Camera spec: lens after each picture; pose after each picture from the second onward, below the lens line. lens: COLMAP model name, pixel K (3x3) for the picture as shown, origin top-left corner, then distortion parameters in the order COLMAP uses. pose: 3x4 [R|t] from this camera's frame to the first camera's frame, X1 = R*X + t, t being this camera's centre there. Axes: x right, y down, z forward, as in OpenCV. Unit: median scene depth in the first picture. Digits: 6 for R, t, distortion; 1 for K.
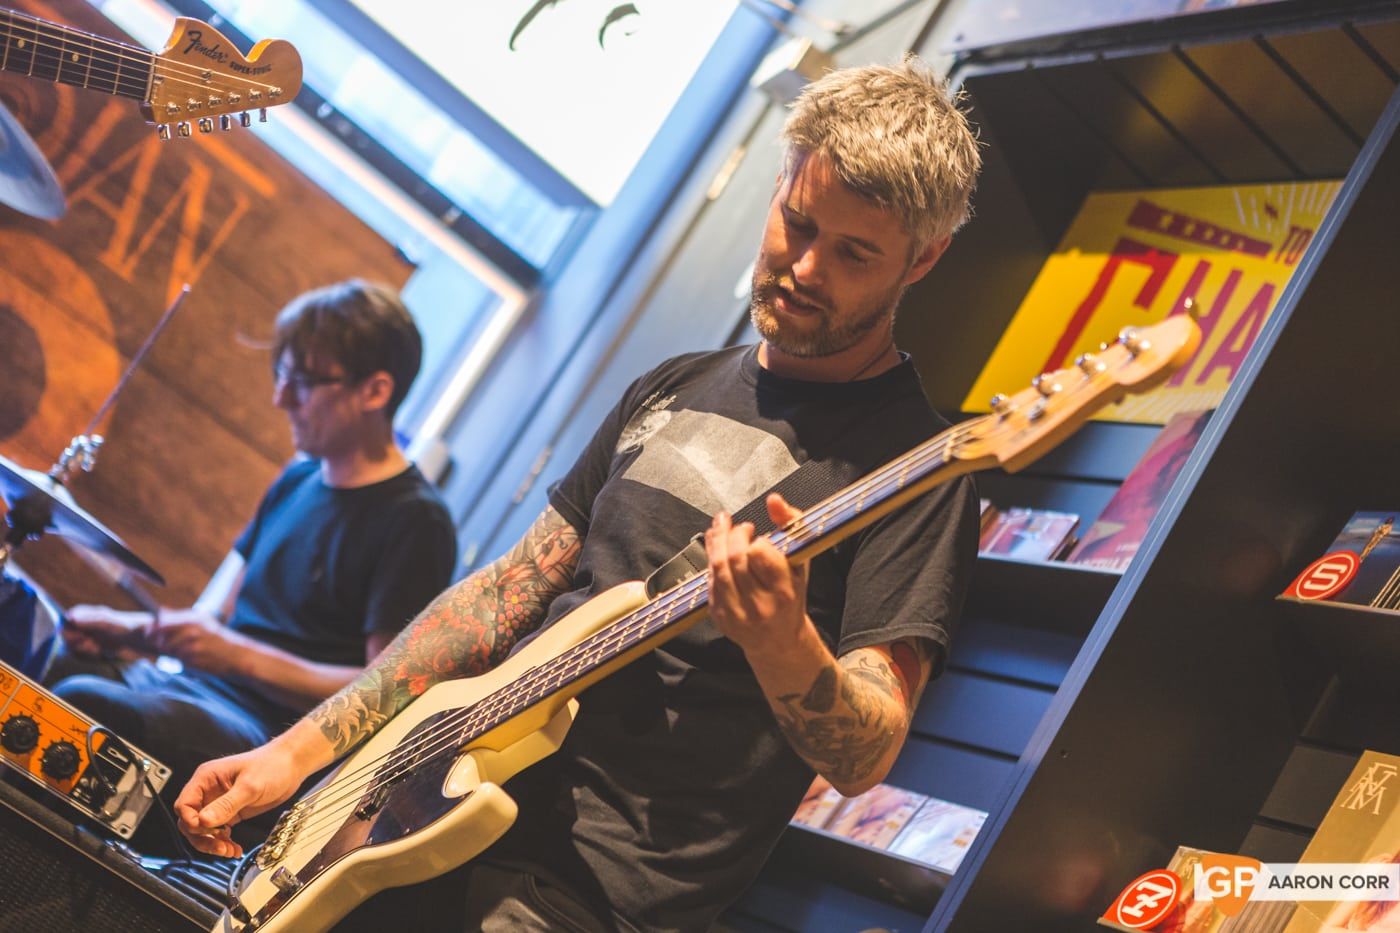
lens RADIAL K [[2736.8, 0, 700.0], [0, 2736.8, 466.5], [0, 0, 1]] dist [-0.043205, -0.163072]
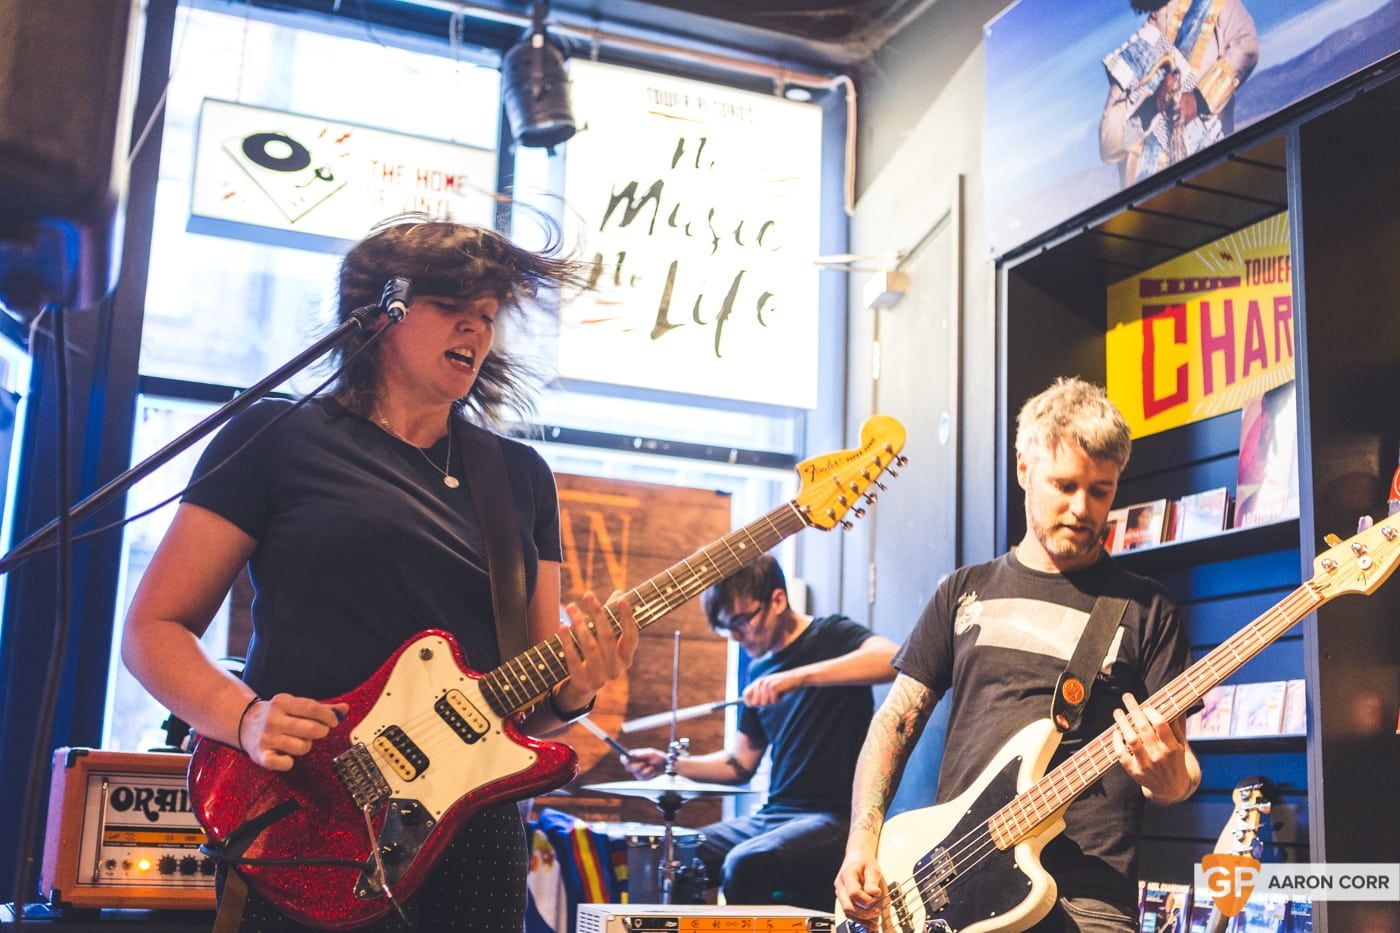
lens RADIAL K [[1702.3, 0, 700.0], [0, 1702.3, 466.5], [0, 0, 1]] dist [-0.025400, -0.034180]
pose [[0.858823, -0.505622, -0.082278, -0.039530], [0.507648, 0.861554, 0.004365, -0.148409], [0.068679, -0.045517, 0.996600, -0.033052]]
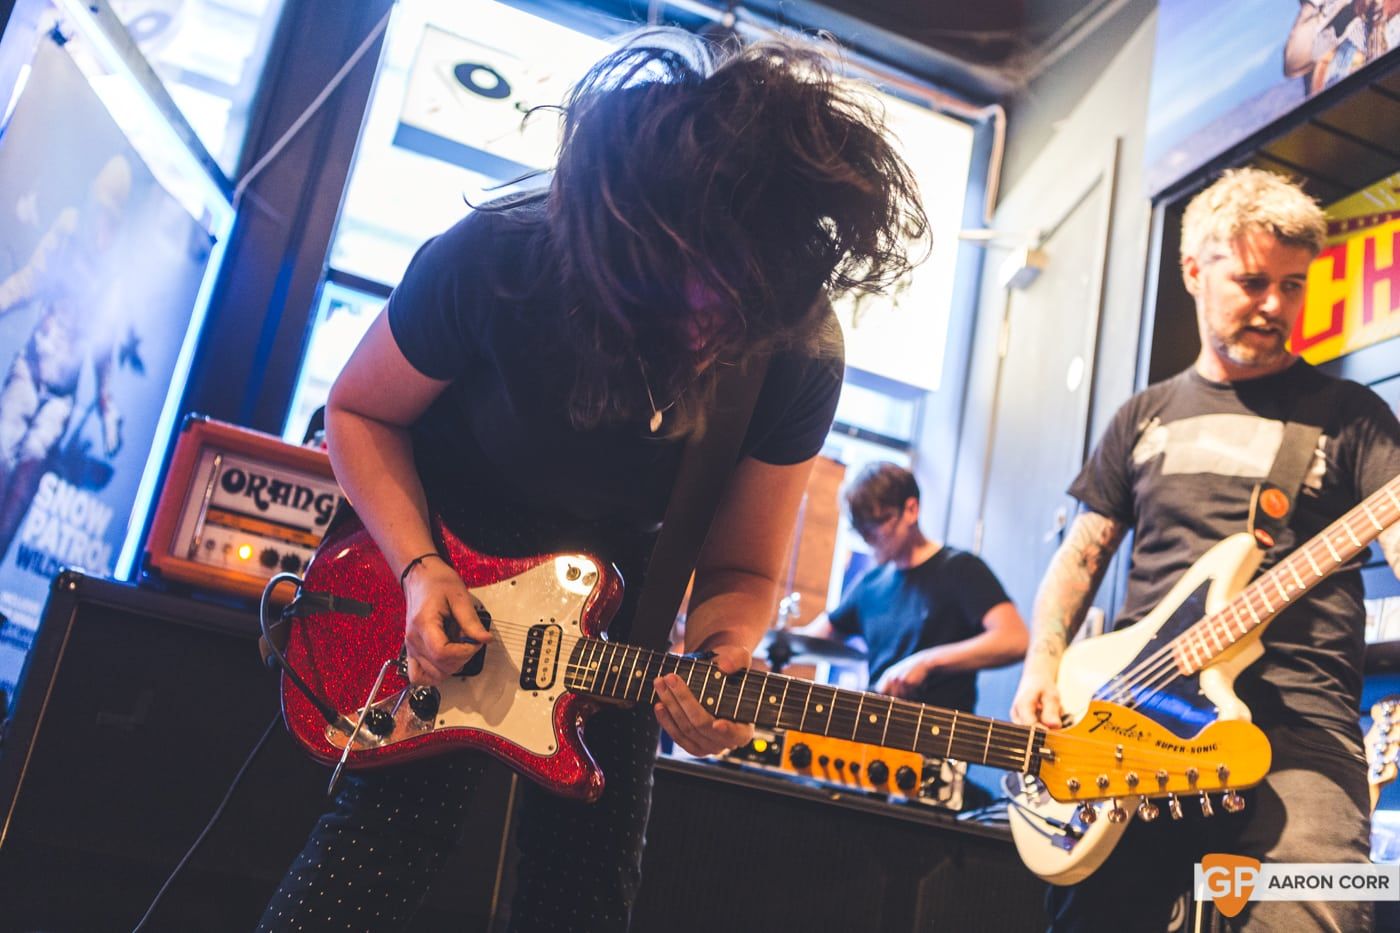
lens RADIAL K [[1388.6, 0, 700.0], [0, 1388.6, 466.5], [0, 0, 1]] dist [0.023360, -0.031918]
pose [[0.912381, -0.398594, -0.093186, -0.158165], [0.388460, 0.914885, -0.109929, -0.013461], [0.129072, 0.064098, 0.989562, 0.133099]]
